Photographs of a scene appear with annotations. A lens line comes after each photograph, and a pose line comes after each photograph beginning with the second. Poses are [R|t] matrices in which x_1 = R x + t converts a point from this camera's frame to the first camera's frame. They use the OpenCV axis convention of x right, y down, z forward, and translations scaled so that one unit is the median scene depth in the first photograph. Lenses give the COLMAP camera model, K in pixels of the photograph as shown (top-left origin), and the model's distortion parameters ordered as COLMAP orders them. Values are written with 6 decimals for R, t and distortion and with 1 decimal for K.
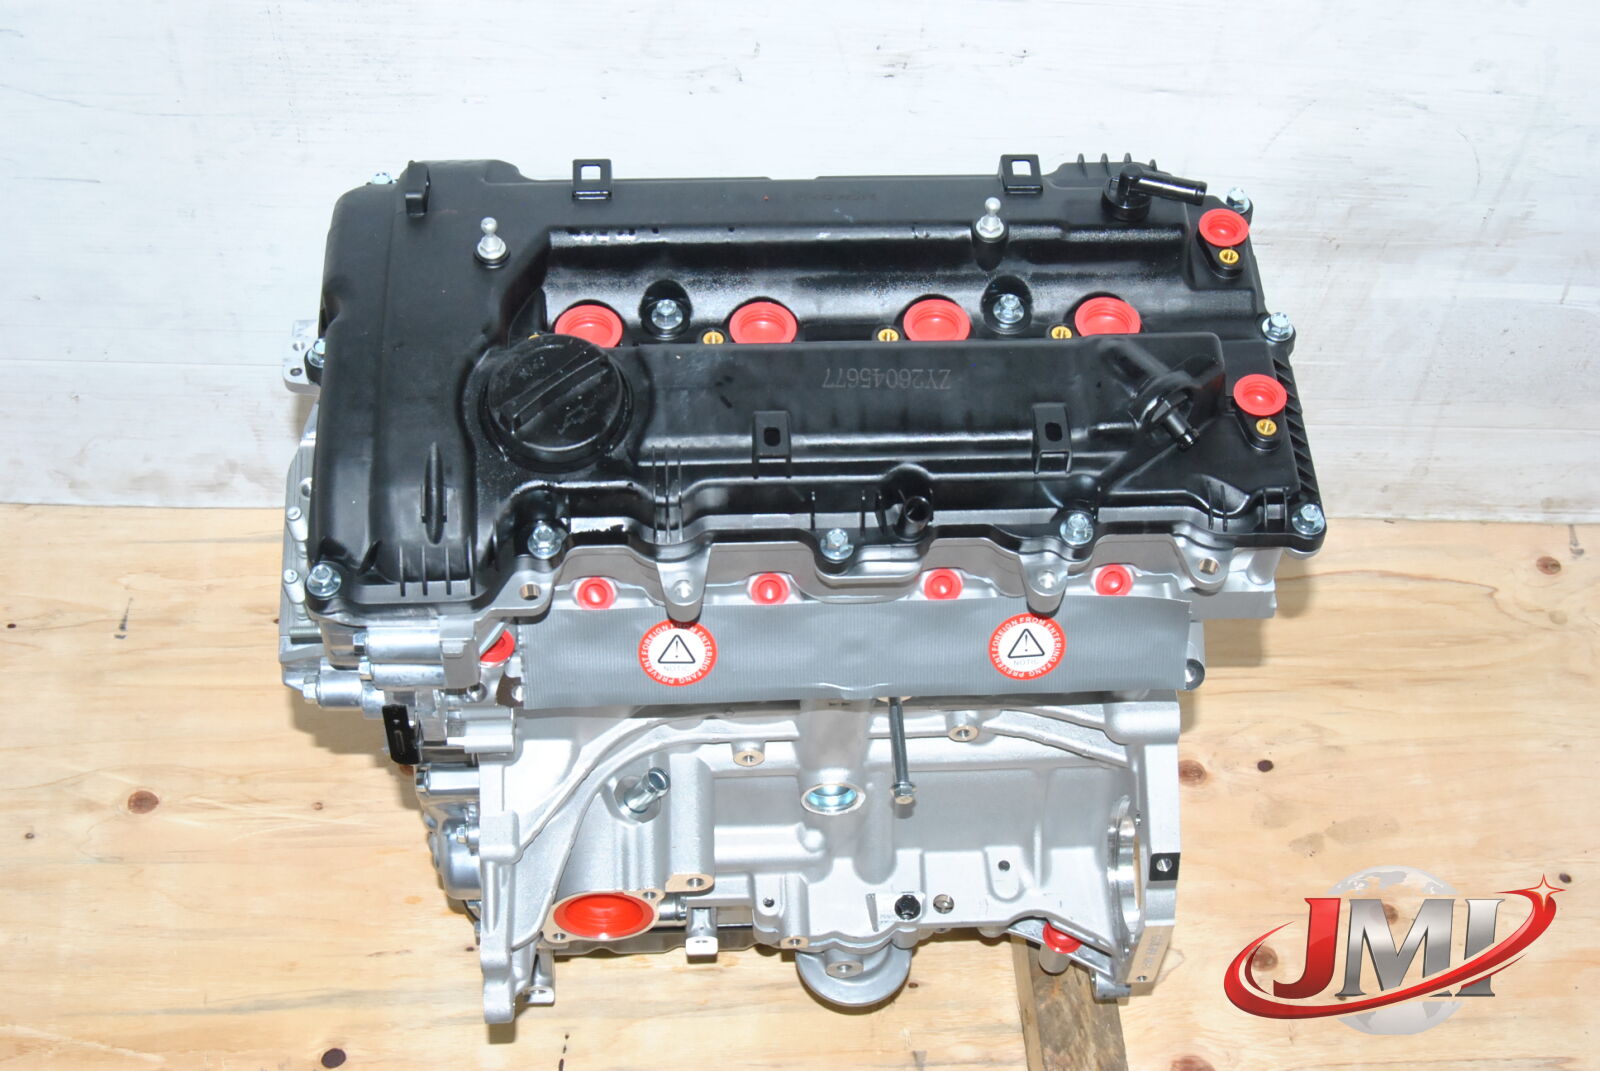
lens RADIAL K [[2280.6, 0, 800.0], [0, 2280.6, 535.5], [0, 0, 1]] dist [-0.270075, 0.139491]
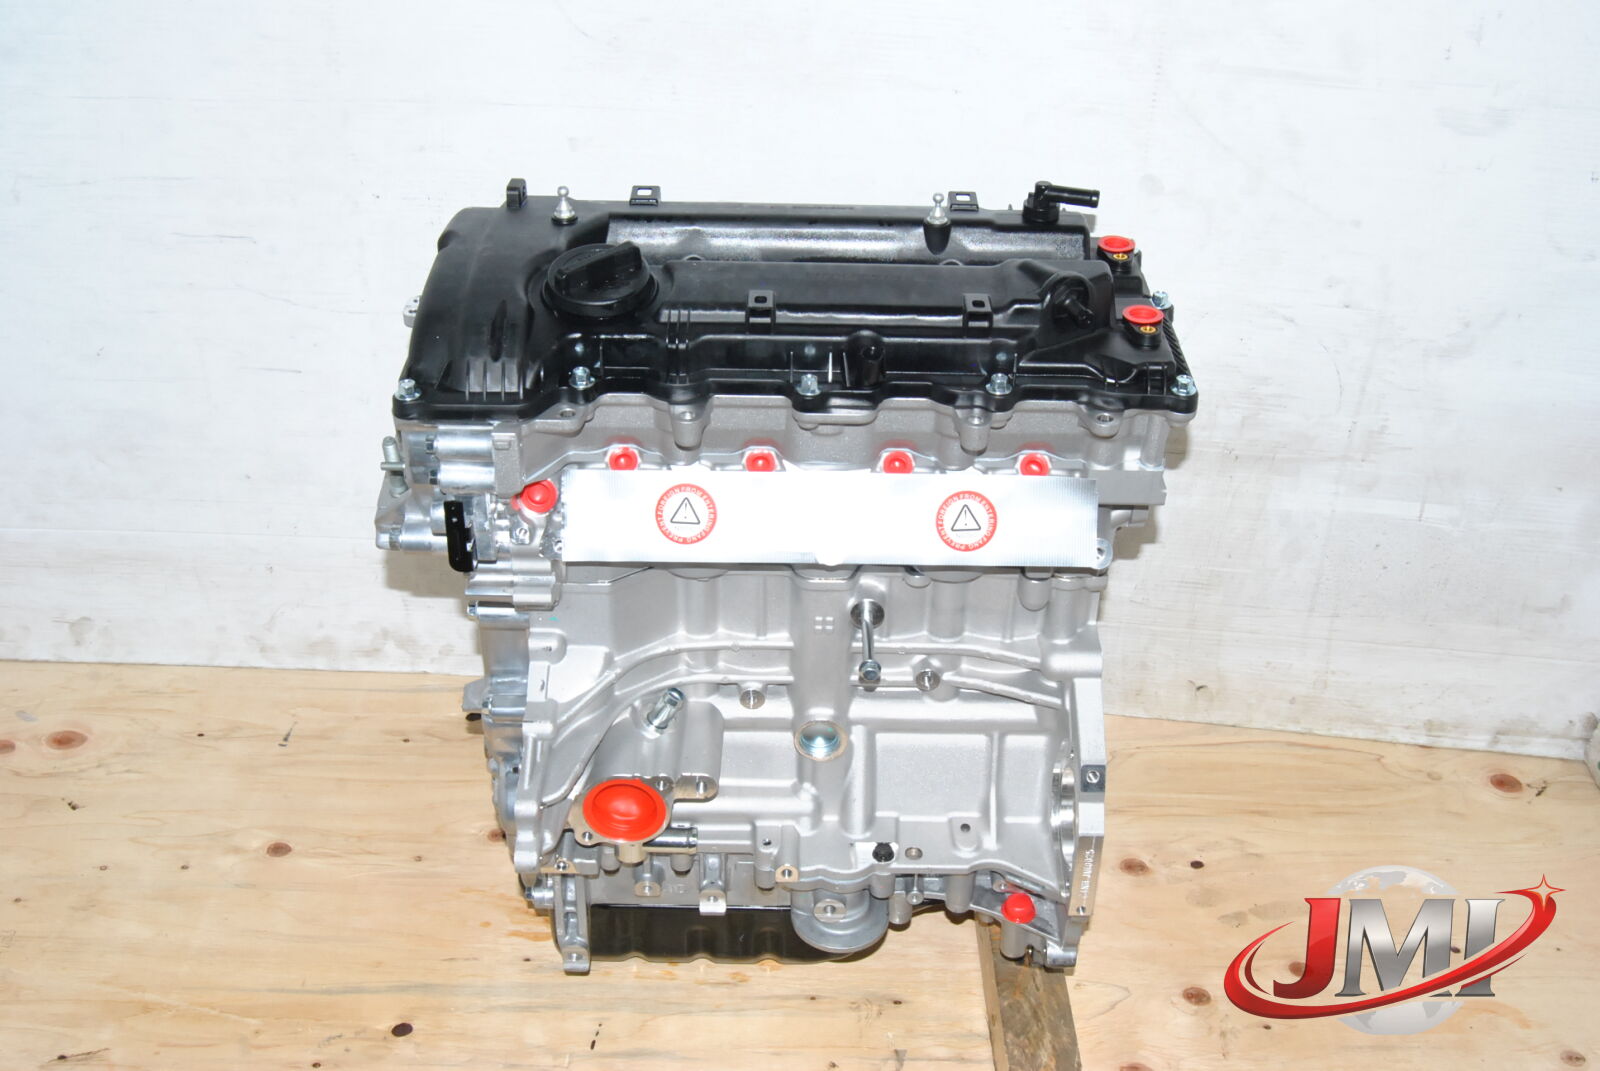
lens RADIAL K [[1713.0, 0, 800.0], [0, 1713.0, 535.5], [0, 0, 1]] dist [-0.202682, -0.038471]
pose [[0.998204, 0.016269, -0.057655, 0.046370], [-0.035682, 0.934533, -0.354083, 0.286665], [0.048120, 0.355504, 0.933435, 0.090736]]
